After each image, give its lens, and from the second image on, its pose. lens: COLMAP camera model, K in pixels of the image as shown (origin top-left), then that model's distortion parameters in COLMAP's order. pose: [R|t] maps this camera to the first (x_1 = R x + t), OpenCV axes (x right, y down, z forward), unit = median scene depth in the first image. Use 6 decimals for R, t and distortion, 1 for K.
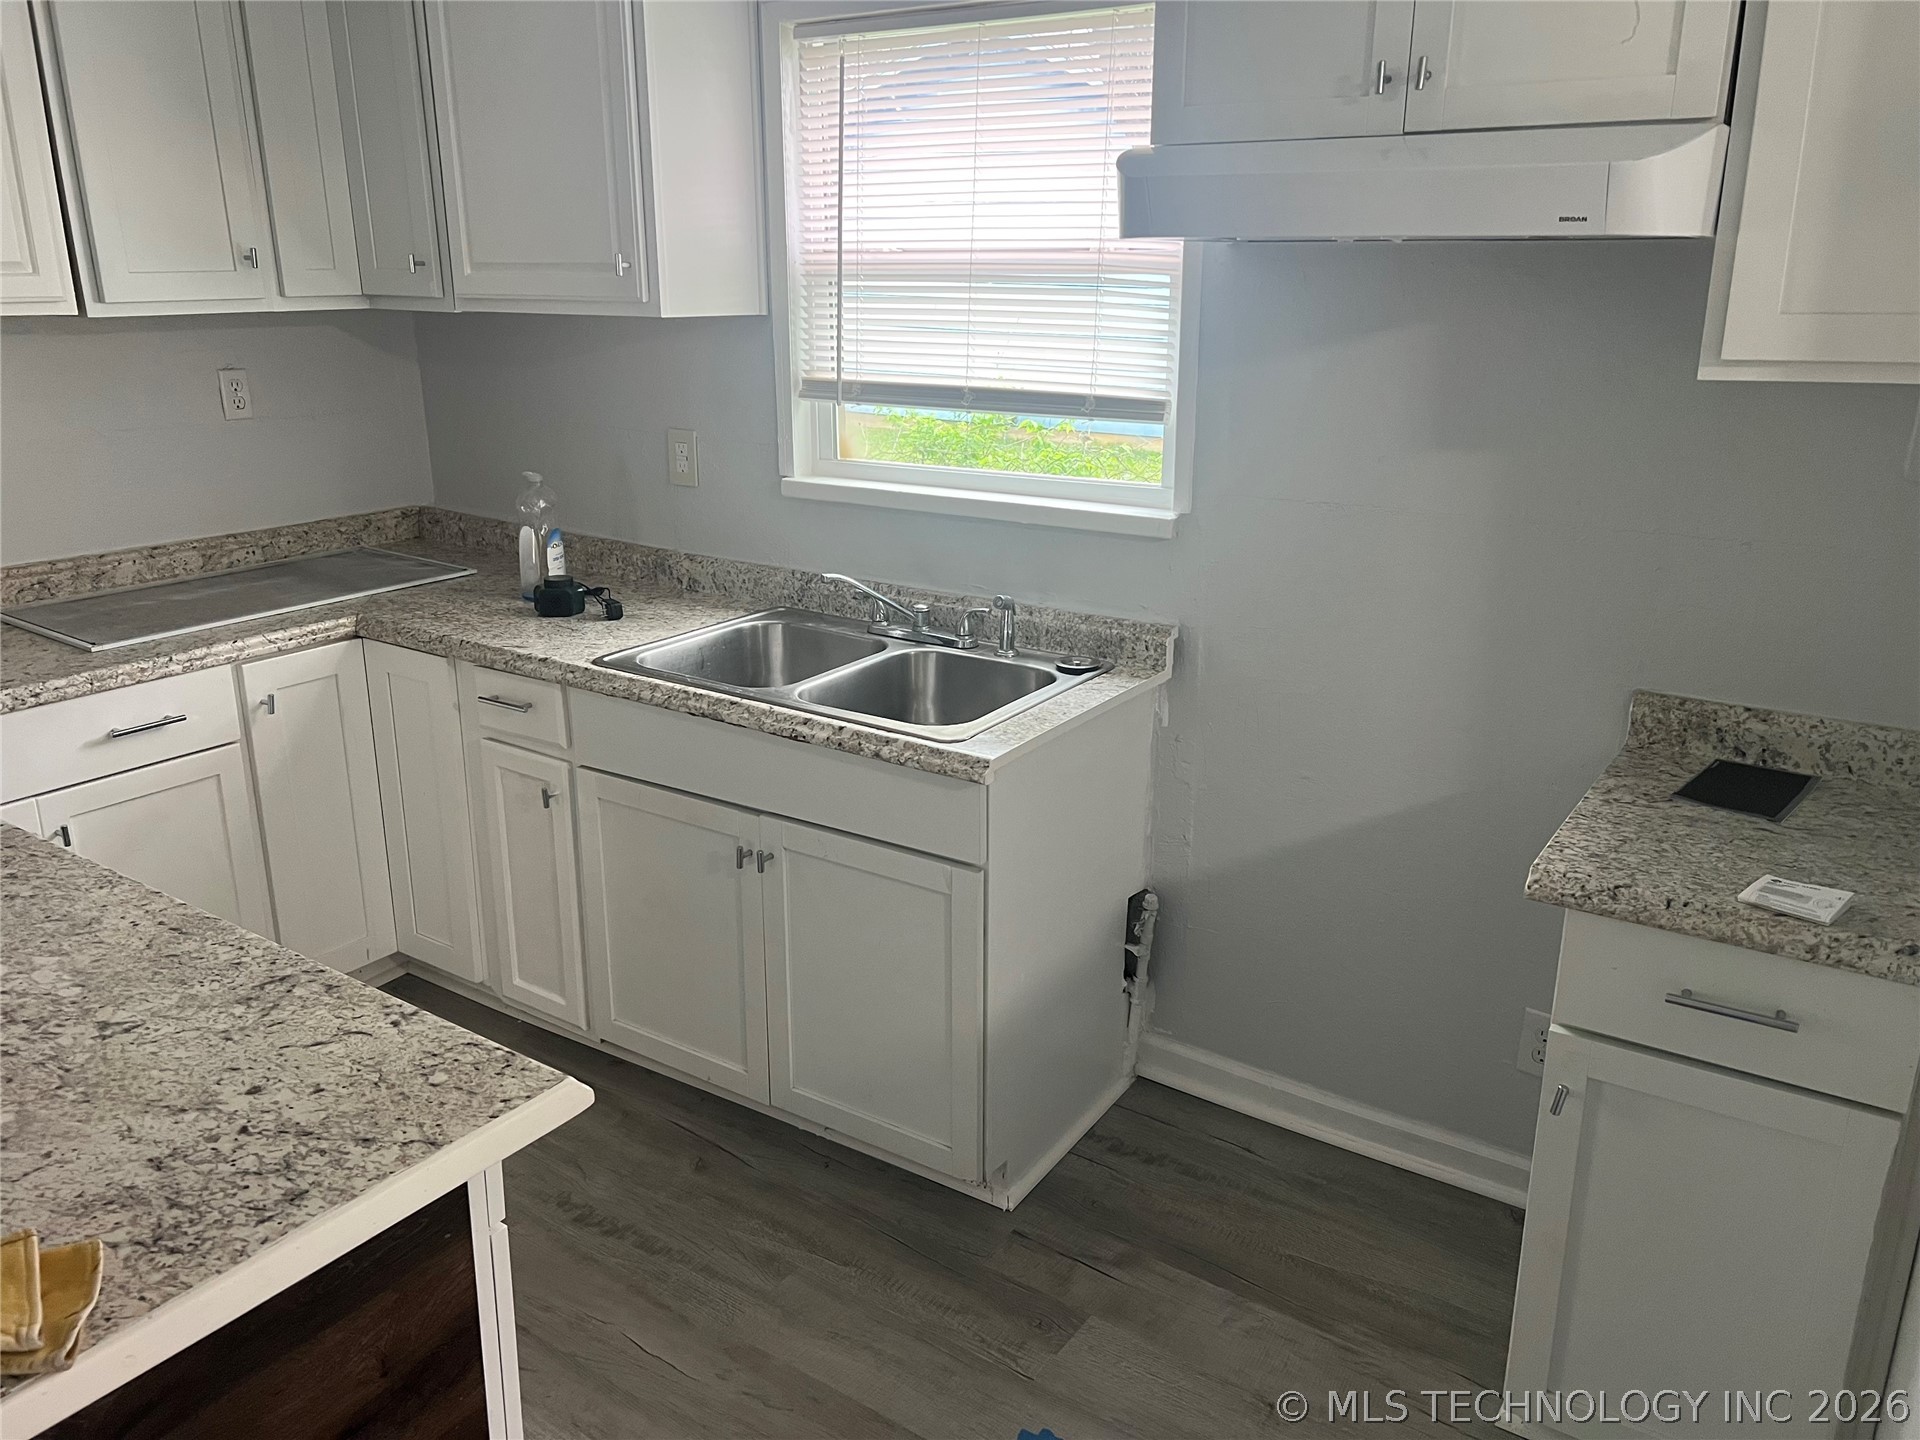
lens RADIAL K [[1399.1, 0, 960.0], [0, 1399.1, 720.0], [0, 0, 1]] dist [0.032926, -0.004662]
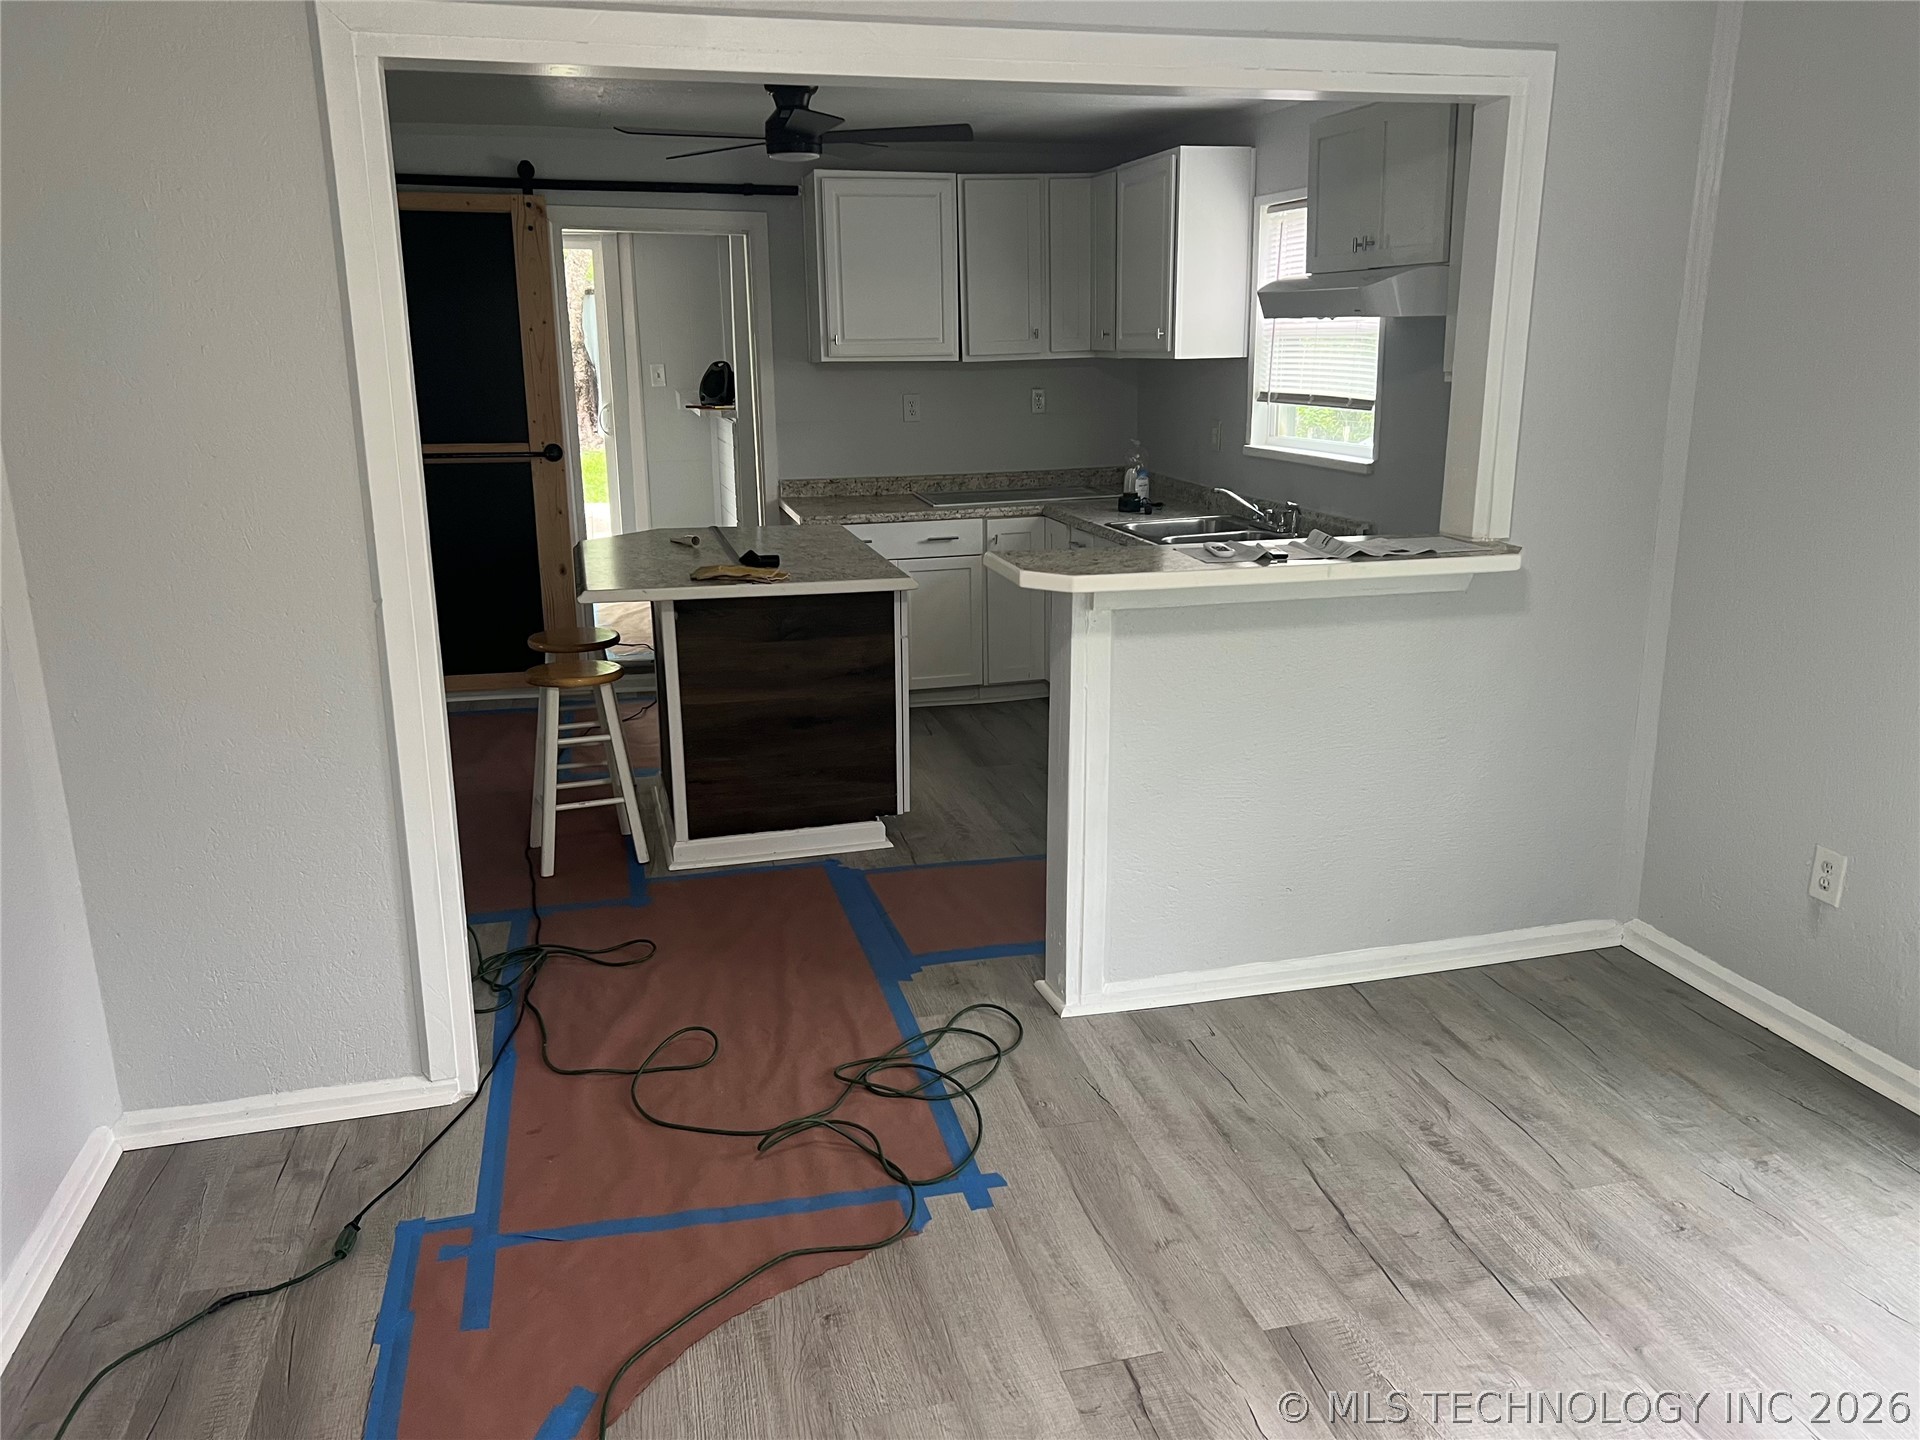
lens RADIAL K [[1477.1, 0, 955.0], [0, 1477.1, 720.6], [0, 0, 1]] dist [0.059788, -0.089152]
pose [[0.747956, 0.151107, -0.646320, 0.972396], [-0.181916, 0.983124, 0.019328, 0.230191], [0.638333, 0.103120, 0.762822, -0.736959]]
